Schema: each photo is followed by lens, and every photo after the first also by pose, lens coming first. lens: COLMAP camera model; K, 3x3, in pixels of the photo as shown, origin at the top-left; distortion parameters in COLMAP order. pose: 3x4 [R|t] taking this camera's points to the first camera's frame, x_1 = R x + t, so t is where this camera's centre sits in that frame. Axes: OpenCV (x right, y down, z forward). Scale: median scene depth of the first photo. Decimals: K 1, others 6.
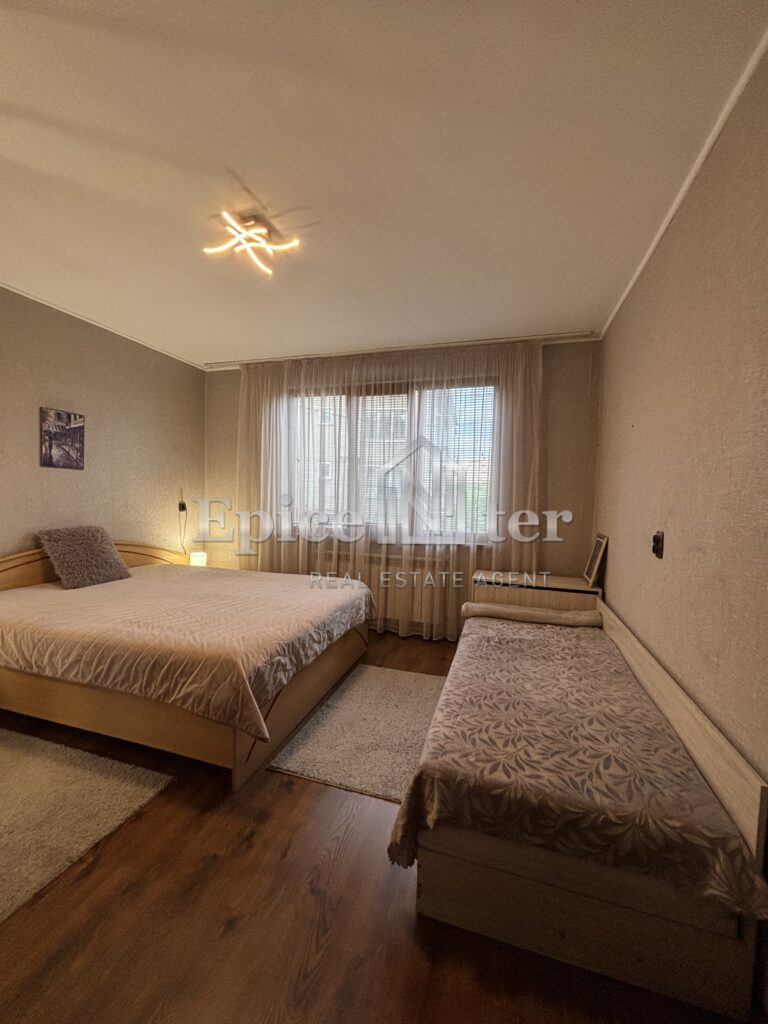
lens RADIAL K [[411.4, 0, 387.8], [0, 411.4, 509.6], [0, 0, 1]] dist [-0.005830, 0.001782]
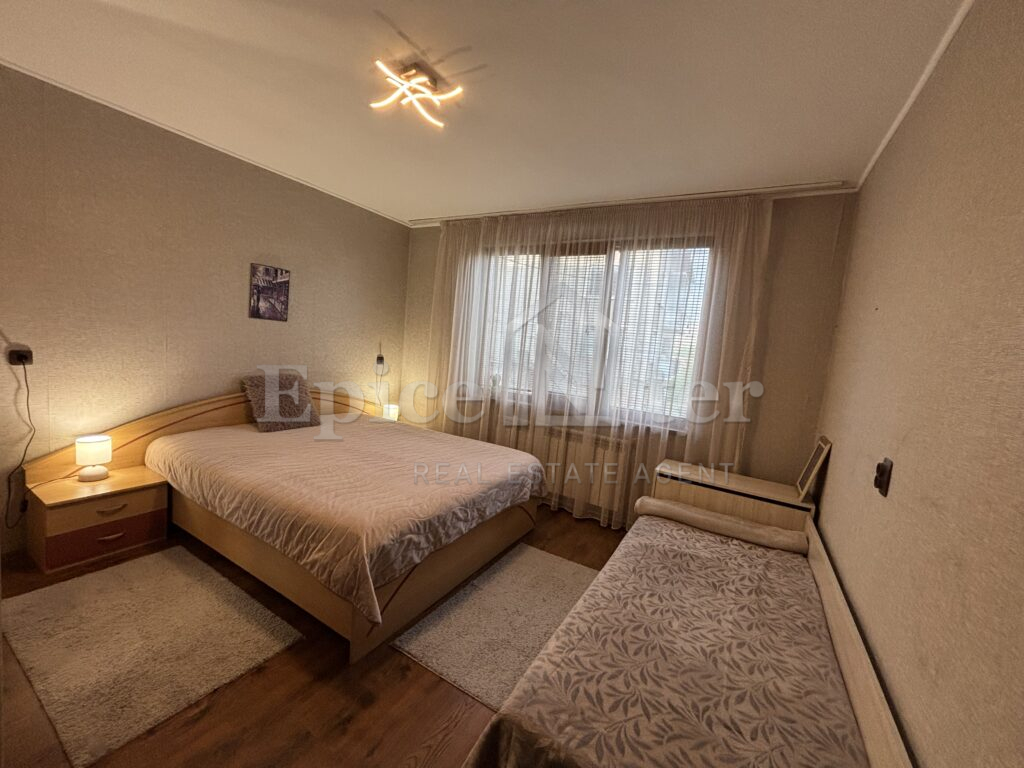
lens RADIAL K [[411.4, 0, 516.6], [0, 411.4, 380.8], [0, 0, 1]] dist [-0.005830, 0.001782]
pose [[0.971031, 0.086965, -0.222565, 0.114360], [-0.077940, 0.995751, 0.049035, -0.049266], [0.225884, -0.030268, 0.973684, 0.094368]]
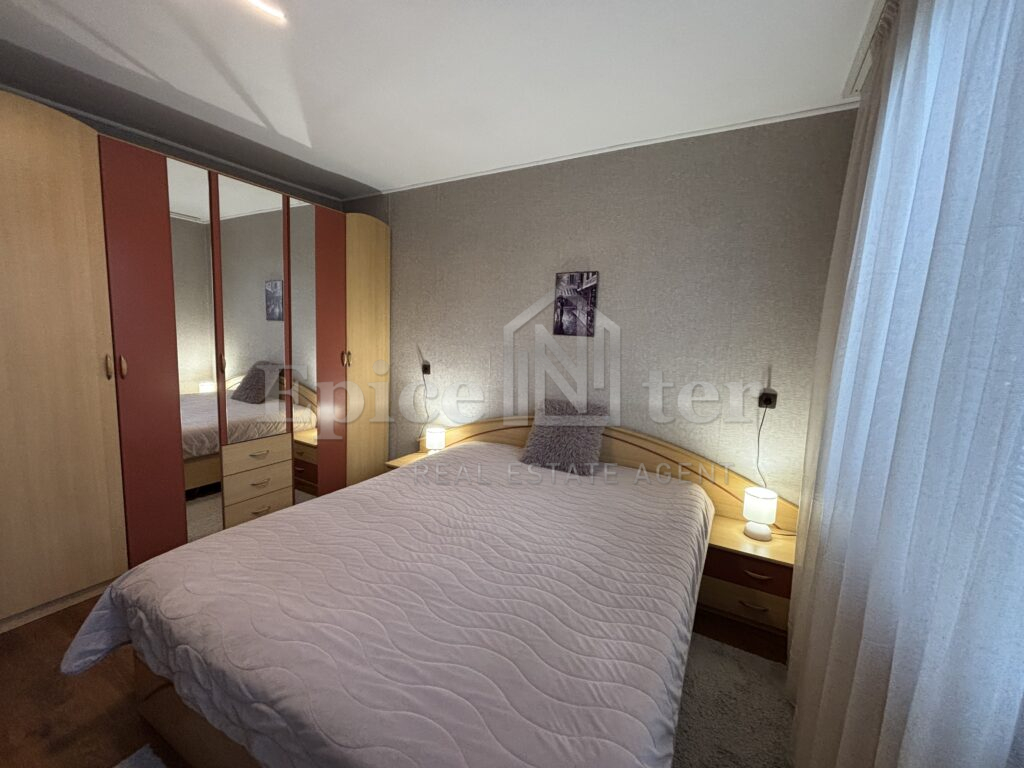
lens RADIAL K [[411.4, 0, 518.9], [0, 411.4, 385.5], [0, 0, 1]] dist [-0.005830, 0.001782]
pose [[-0.209561, 0.083263, -0.974244, 0.150649], [-0.083878, 0.991164, 0.102751, -0.083746], [0.974191, 0.103250, -0.200725, 1.209361]]
